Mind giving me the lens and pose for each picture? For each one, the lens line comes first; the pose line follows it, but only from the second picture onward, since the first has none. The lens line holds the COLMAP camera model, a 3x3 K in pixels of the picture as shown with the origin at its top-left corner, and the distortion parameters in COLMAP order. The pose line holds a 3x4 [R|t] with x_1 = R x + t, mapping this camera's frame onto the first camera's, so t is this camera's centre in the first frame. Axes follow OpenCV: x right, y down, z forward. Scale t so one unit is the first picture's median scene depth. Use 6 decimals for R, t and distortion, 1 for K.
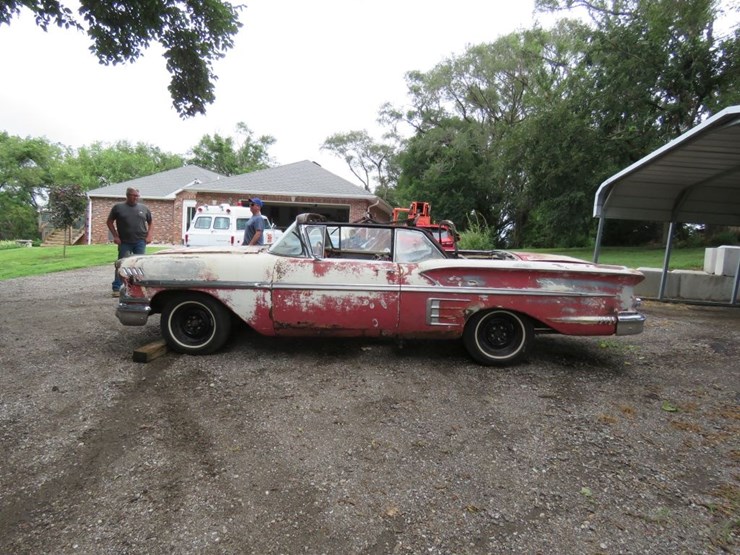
lens RADIAL K [[482.3, 0, 349.4], [0, 482.3, 307.5], [0, 0, 1]] dist [-0.027661, 0.022408]
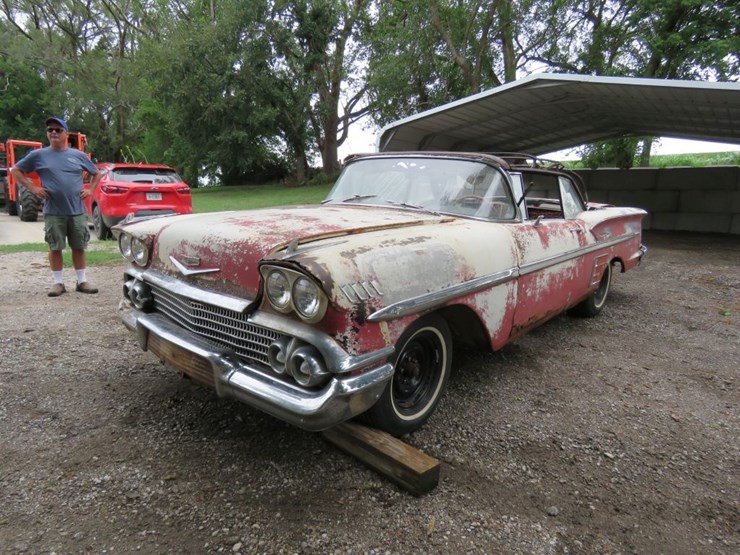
lens RADIAL K [[482.3, 0, 368.6], [0, 482.3, 284.2], [0, 0, 1]] dist [-0.027661, 0.022408]
pose [[0.615571, -0.181095, 0.766992, -0.762420], [0.120405, 0.983425, 0.135563, -0.137135], [-0.778829, 0.008902, 0.627173, 0.751420]]
